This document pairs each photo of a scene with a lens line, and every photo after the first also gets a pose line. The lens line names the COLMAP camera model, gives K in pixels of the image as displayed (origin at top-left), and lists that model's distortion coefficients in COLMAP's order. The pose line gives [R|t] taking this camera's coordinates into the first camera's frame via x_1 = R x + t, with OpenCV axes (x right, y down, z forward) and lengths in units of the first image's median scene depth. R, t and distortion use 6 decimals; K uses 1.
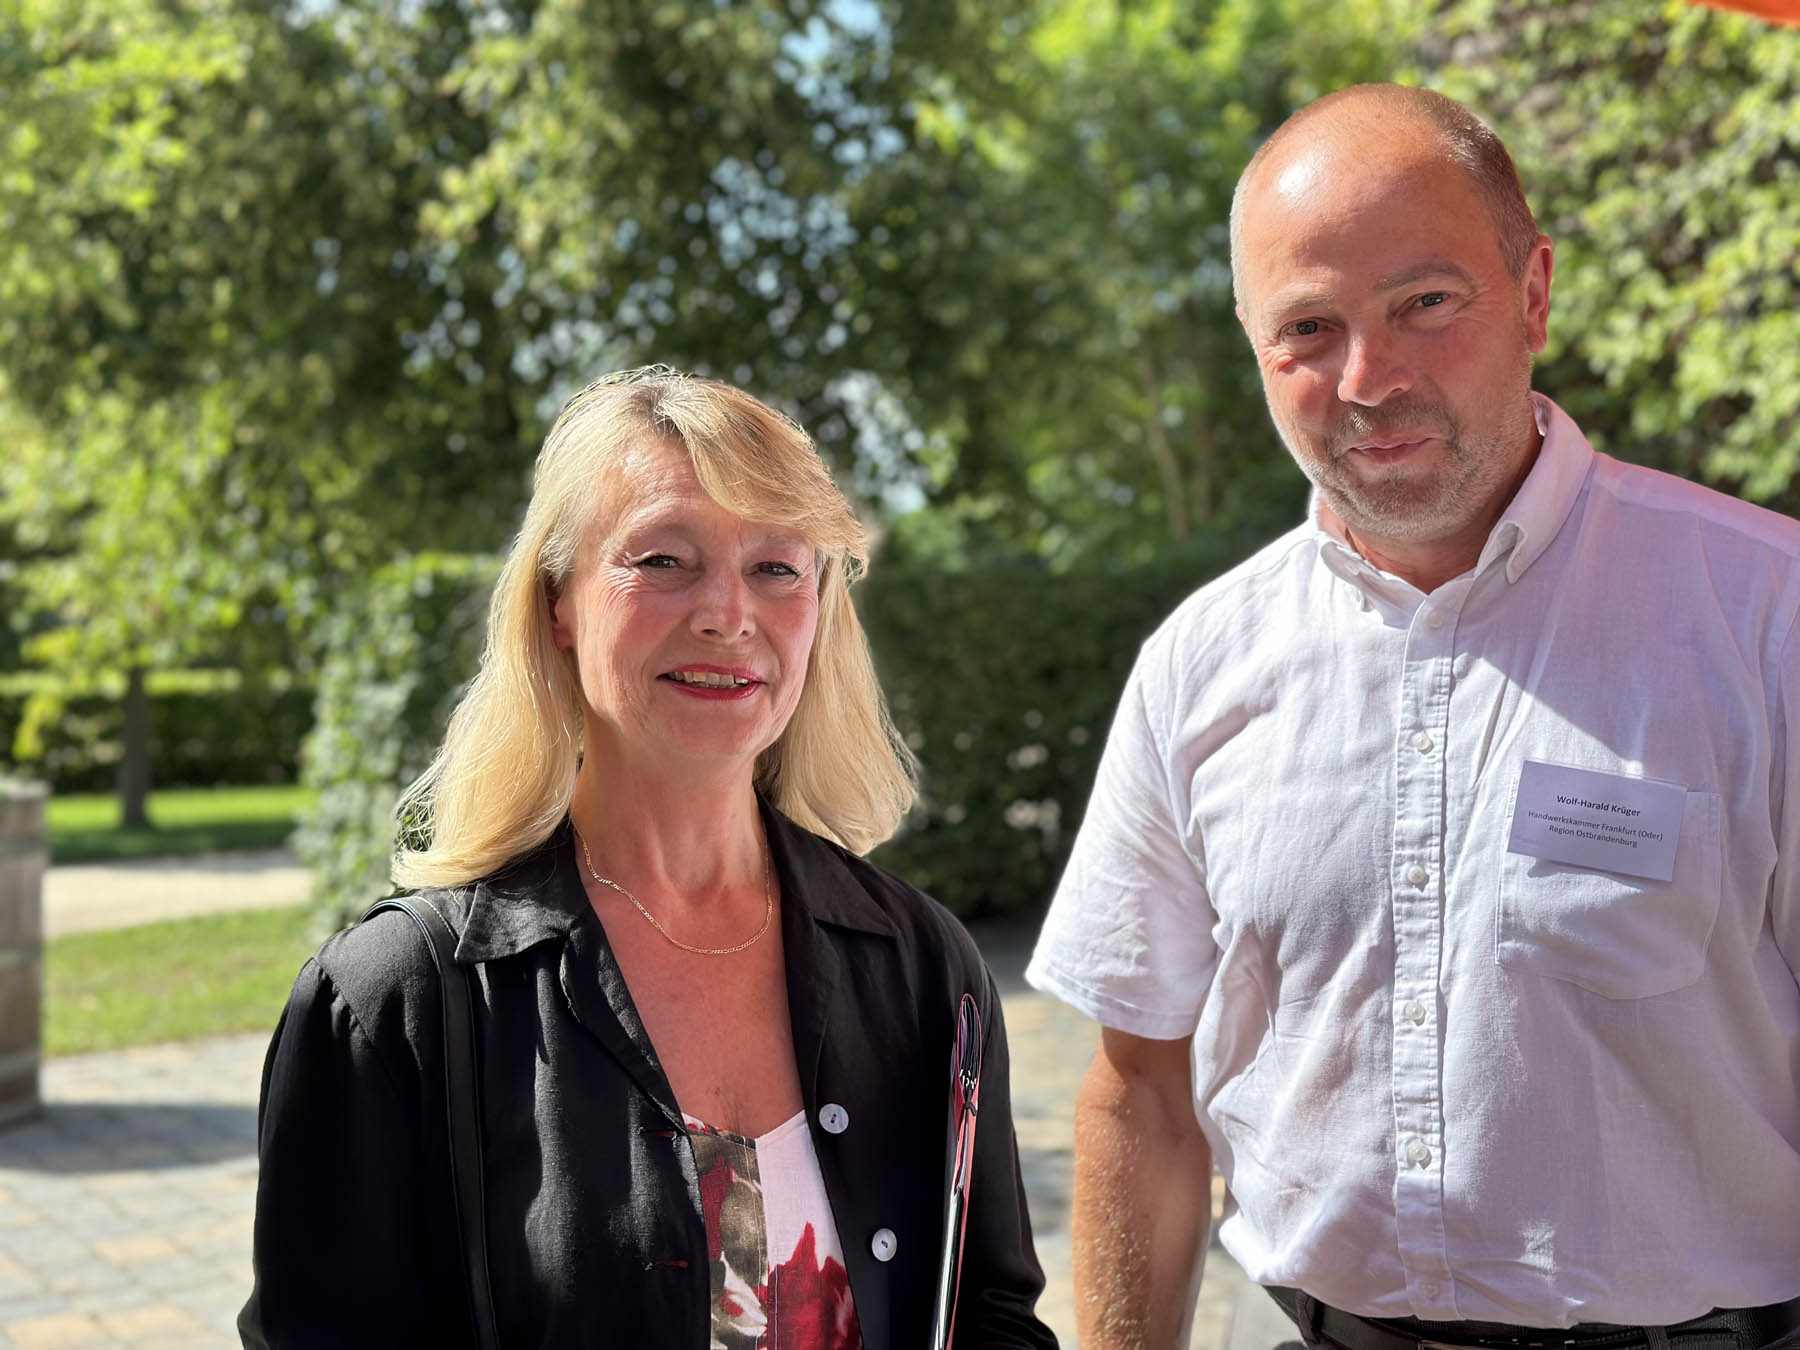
lens RADIAL K [[2481.0, 0, 900.0], [0, 2481.0, 675.0], [0, 0, 1]] dist [0.154007, -0.040034]
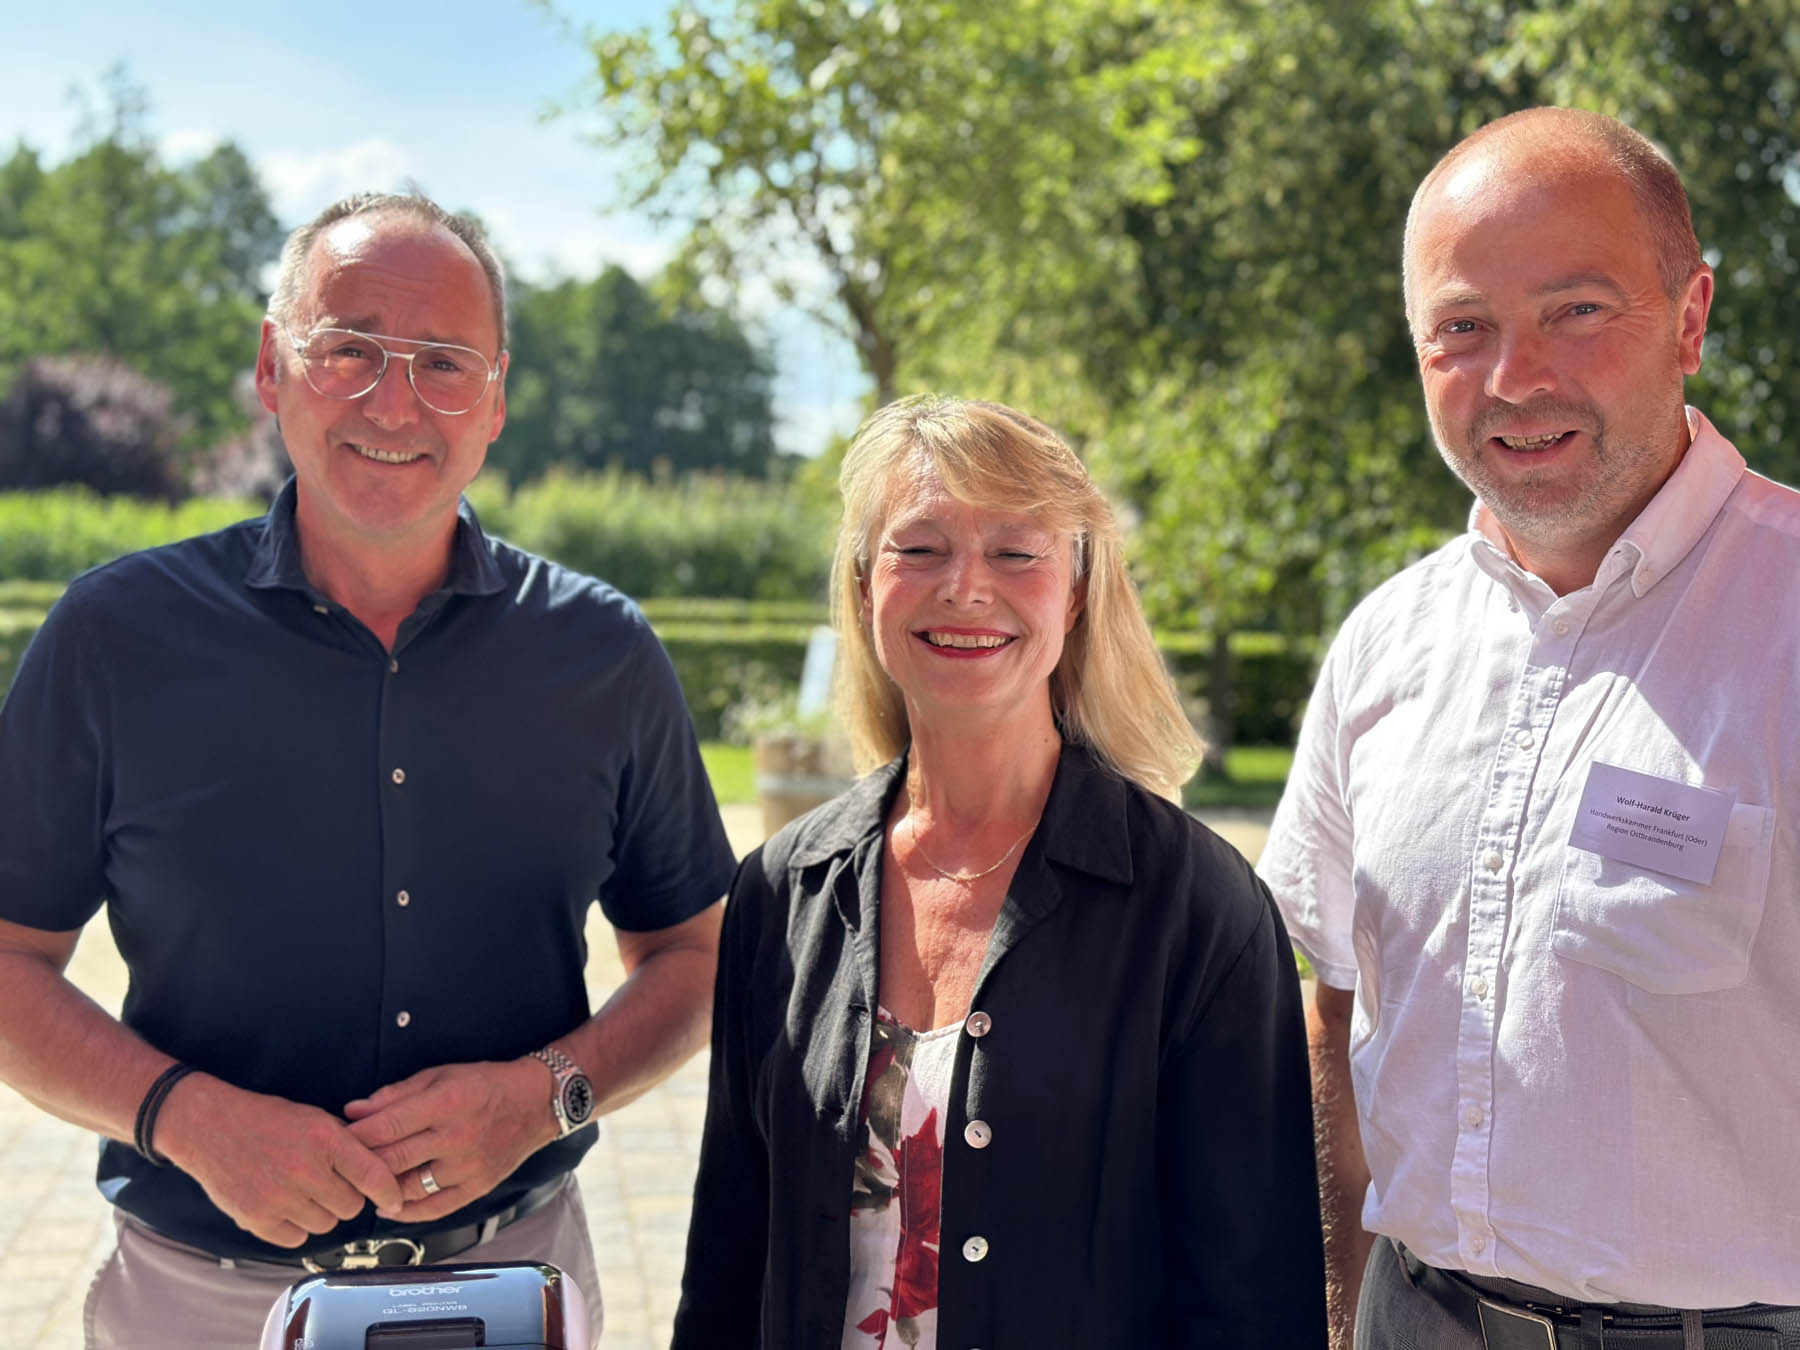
lens RADIAL K [[2481.0, 0, 900.0], [0, 2481.0, 675.0], [0, 0, 1]] dist [0.154007, -0.040034]
pose [[0.903905, 0.059803, -0.423533, 0.418886], [-0.055357, 0.998206, 0.022804, -0.009500], [0.424137, 0.002832, 0.905594, -0.078519]]
